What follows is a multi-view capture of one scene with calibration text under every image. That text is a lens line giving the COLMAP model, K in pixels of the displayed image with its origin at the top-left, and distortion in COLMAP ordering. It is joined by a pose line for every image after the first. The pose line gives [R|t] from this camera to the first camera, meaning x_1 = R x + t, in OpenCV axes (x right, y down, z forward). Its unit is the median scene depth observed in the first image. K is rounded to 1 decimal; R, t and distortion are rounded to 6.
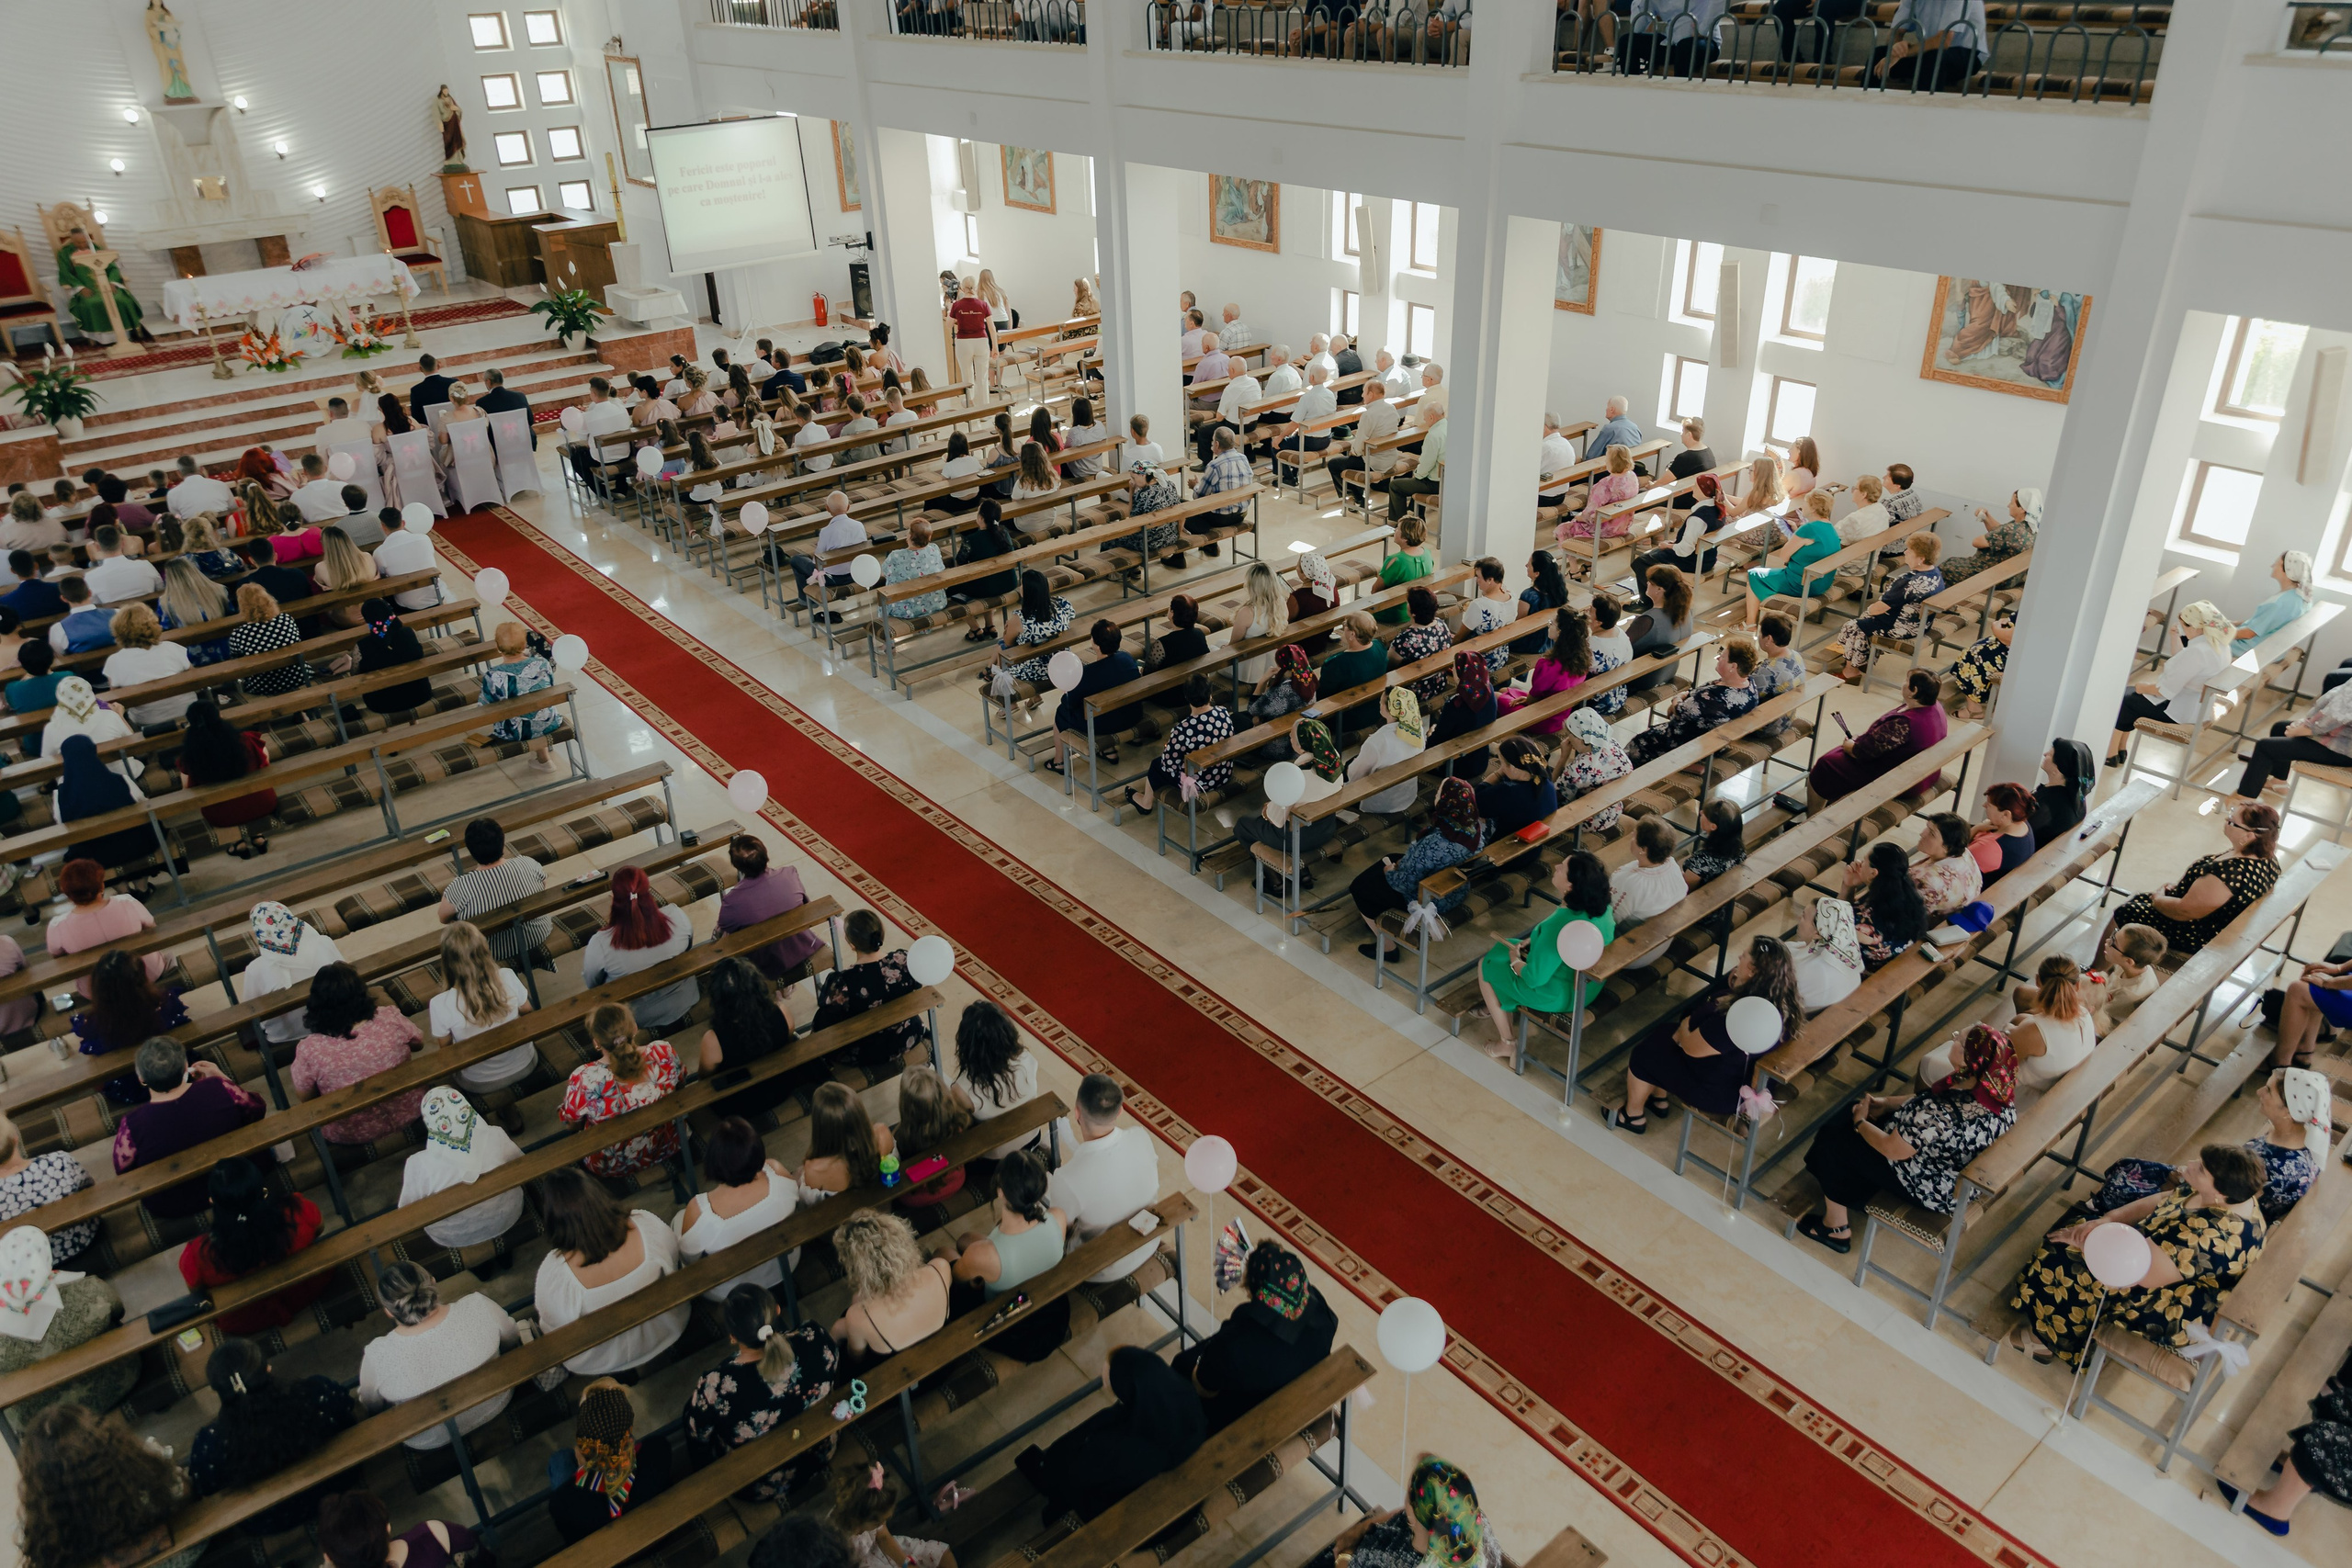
lens RADIAL K [[1584.9, 0, 1177.7], [0, 1584.9, 782.7], [0, 0, 1]] dist [0.002447, 0.001304]
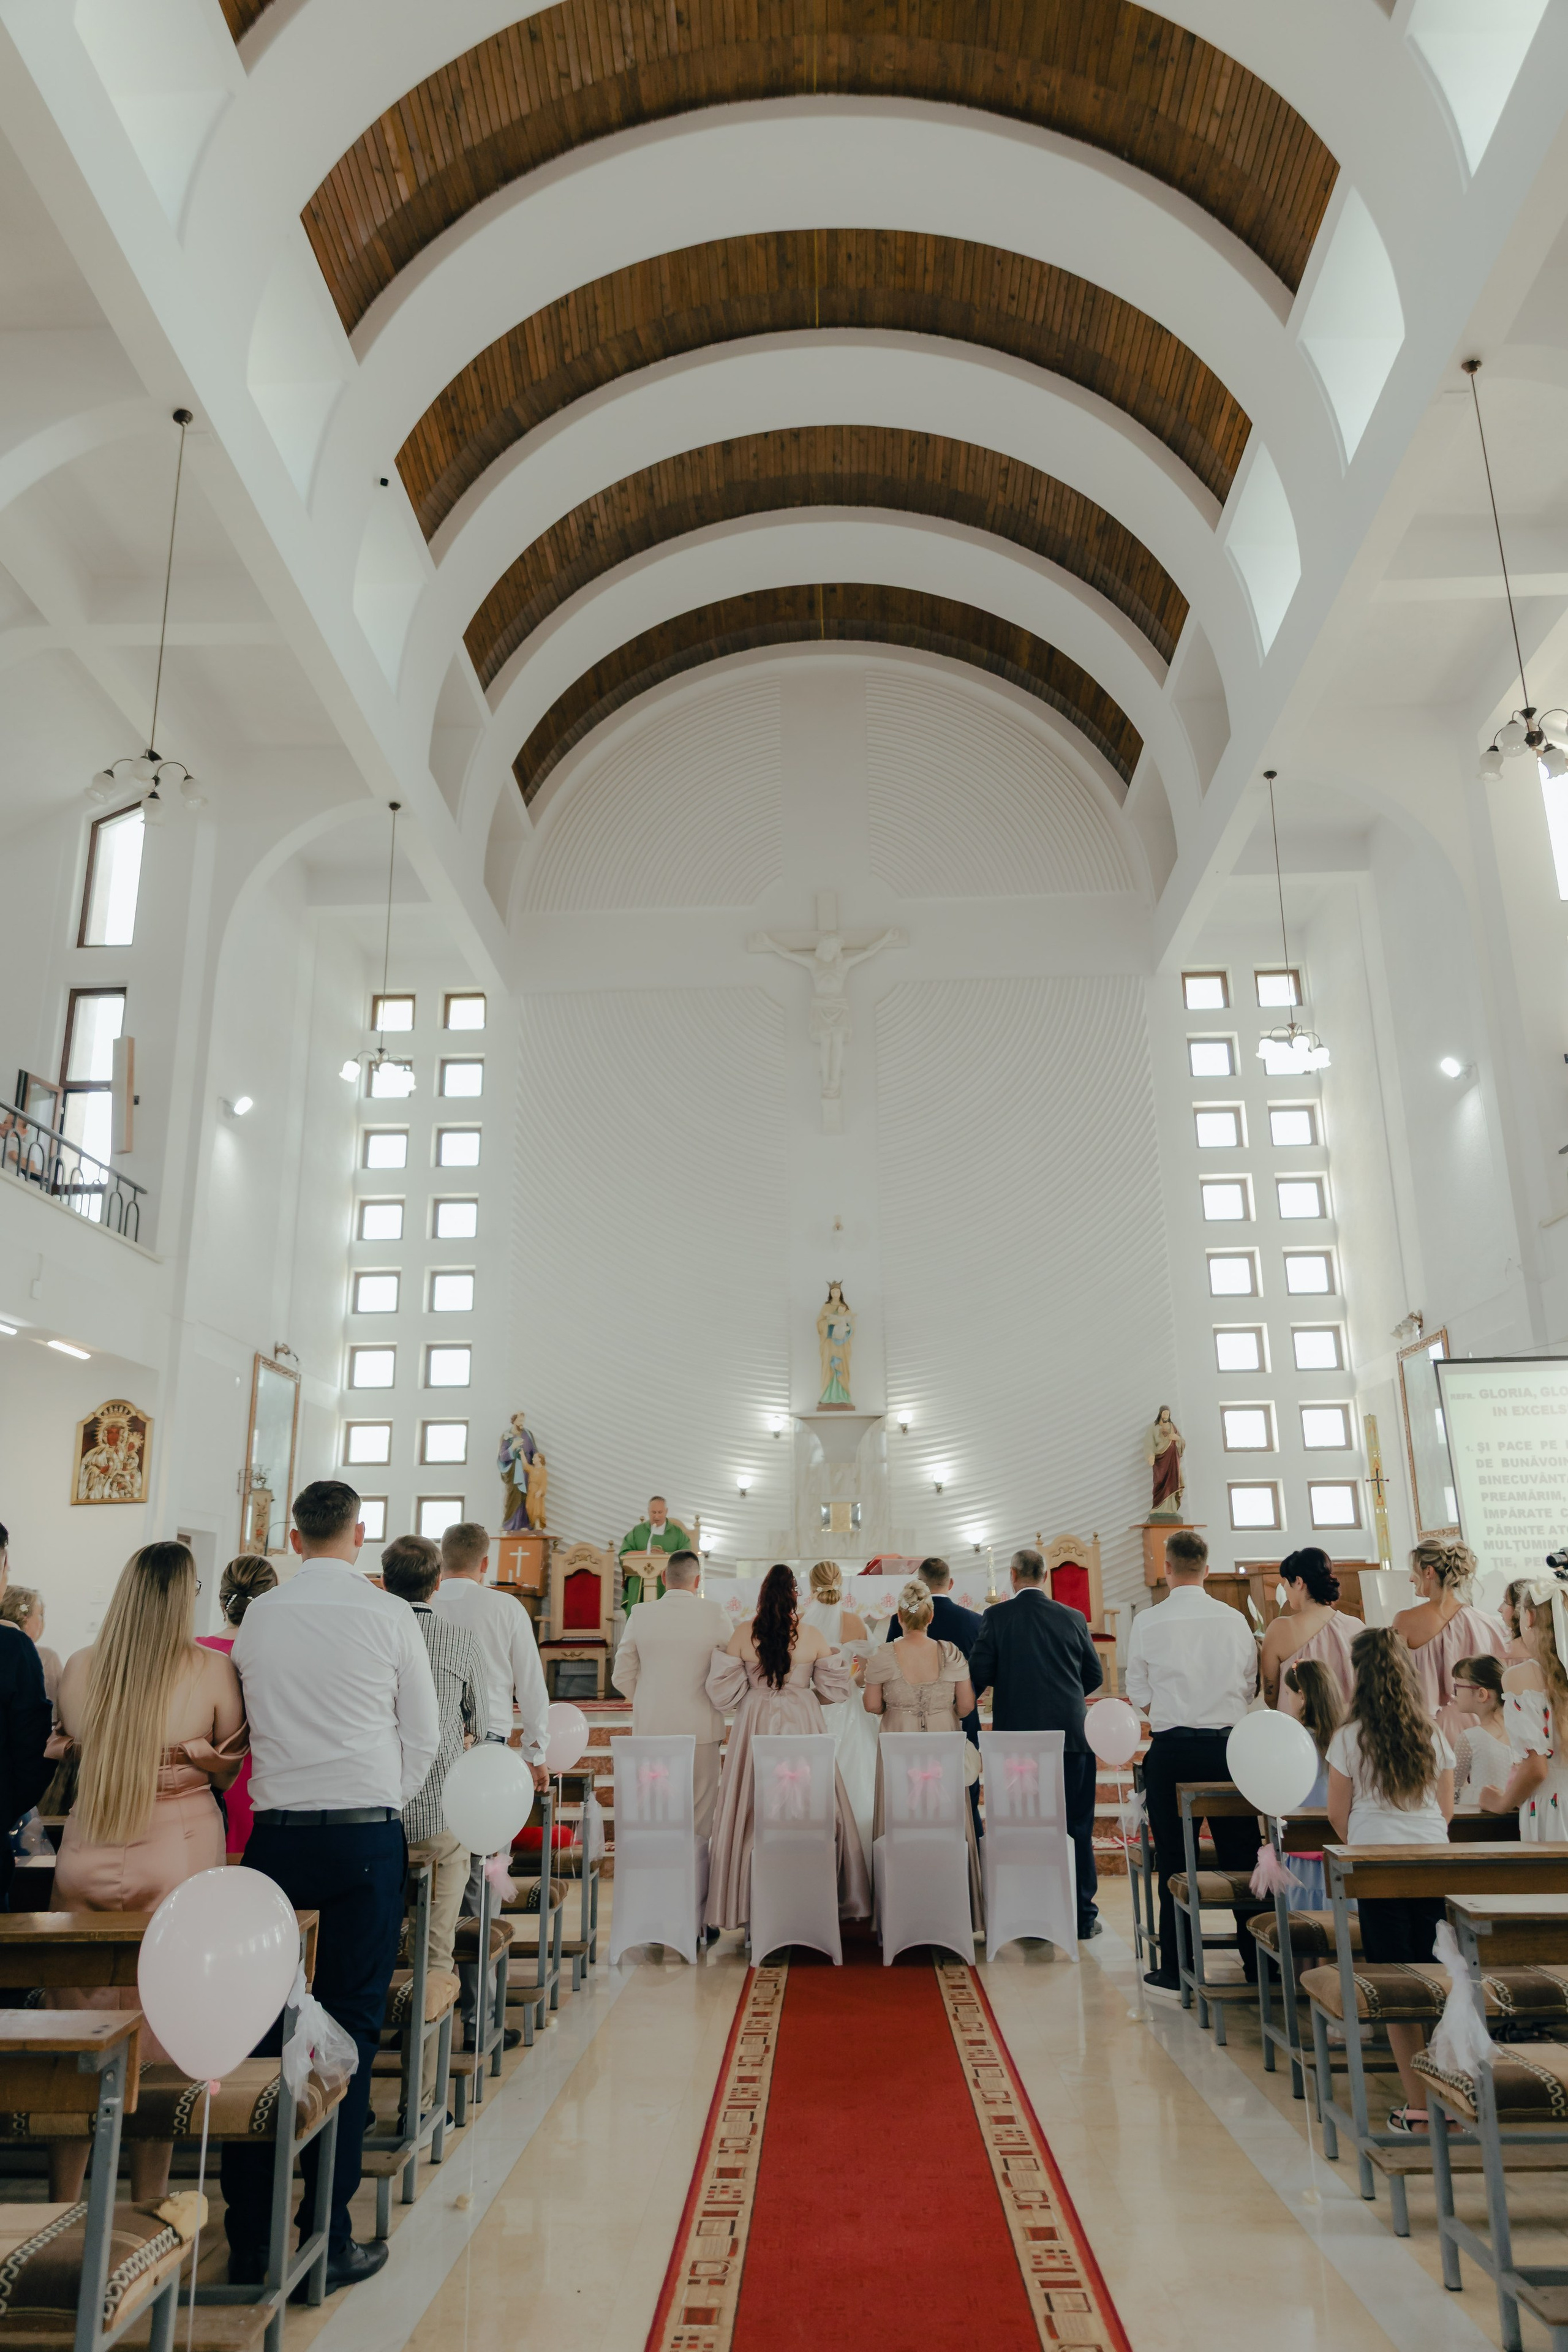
lens RADIAL K [[1585.0, 0, 780.5], [0, 1585.0, 1177.6], [0, 0, 1]] dist [0.002447, 0.001304]
pose [[0.748594, -0.167698, -0.641471, -0.125466], [-0.323306, 0.752343, -0.573980, -0.058103], [0.578862, 0.637069, 0.508981, 0.495950]]
